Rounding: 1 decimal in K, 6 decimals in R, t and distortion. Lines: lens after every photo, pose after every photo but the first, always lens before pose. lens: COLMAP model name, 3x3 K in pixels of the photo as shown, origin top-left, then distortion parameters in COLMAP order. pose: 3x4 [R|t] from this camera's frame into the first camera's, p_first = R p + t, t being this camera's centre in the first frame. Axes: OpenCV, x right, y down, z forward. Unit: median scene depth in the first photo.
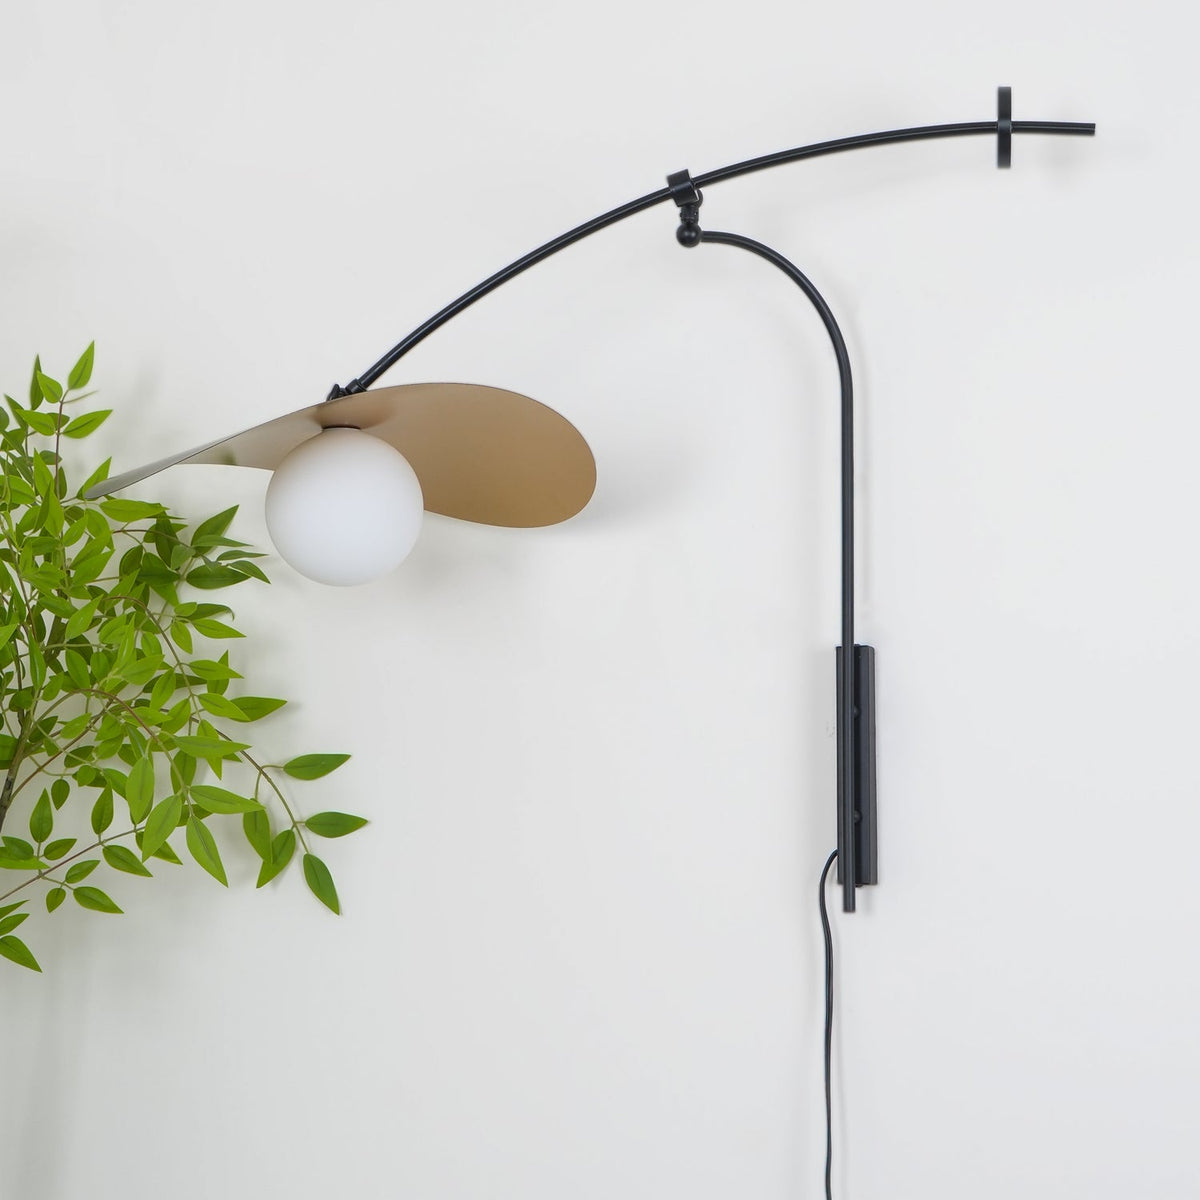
lens RADIAL K [[2456.2, 0, 600.0], [0, 2456.2, 600.0], [0, 0, 1]] dist [-0.030389, 0.104640]
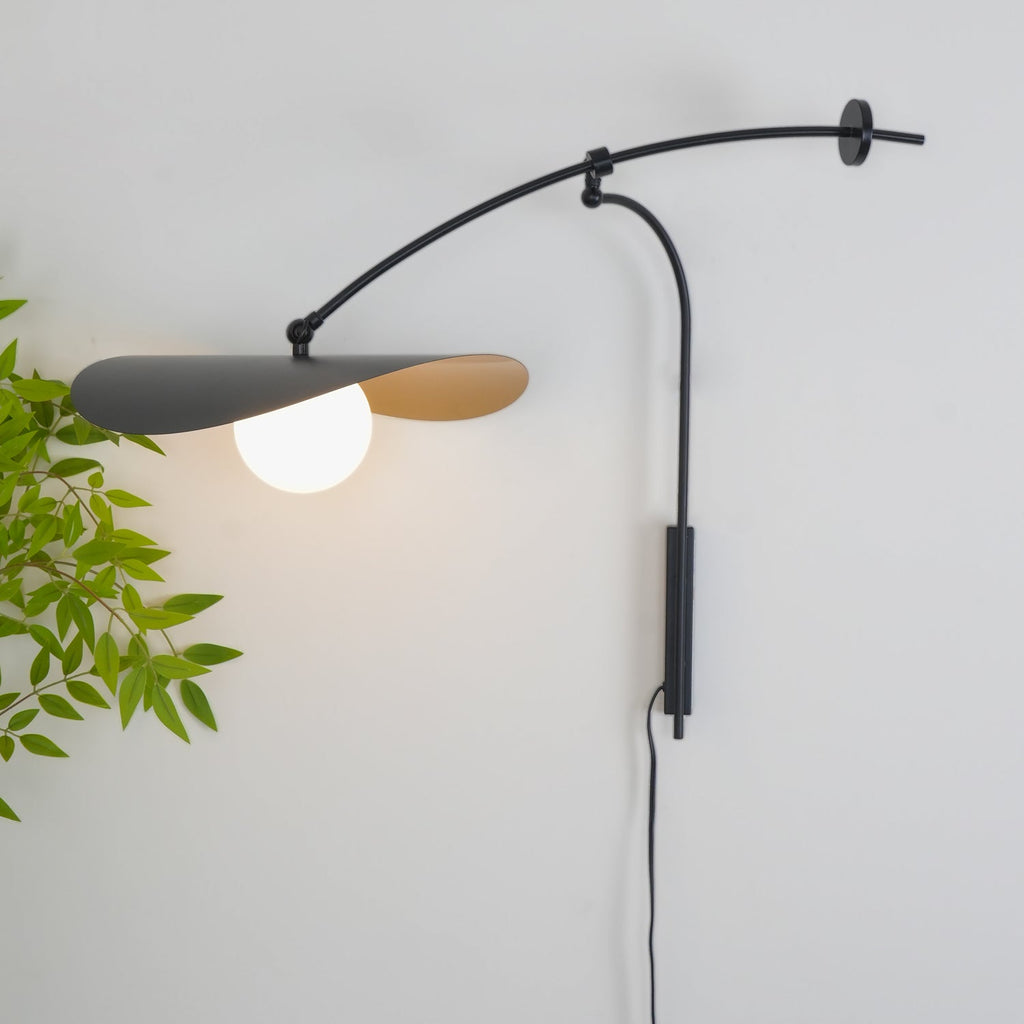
lens RADIAL K [[2096.0, 0, 512.0], [0, 2096.0, 512.0], [0, 0, 1]] dist [-0.030389, 0.104640]
pose [[0.935622, -0.017036, 0.352593, -0.339273], [-0.045731, 0.984568, 0.168922, -0.157796], [-0.350029, -0.174171, 0.920404, 0.046028]]
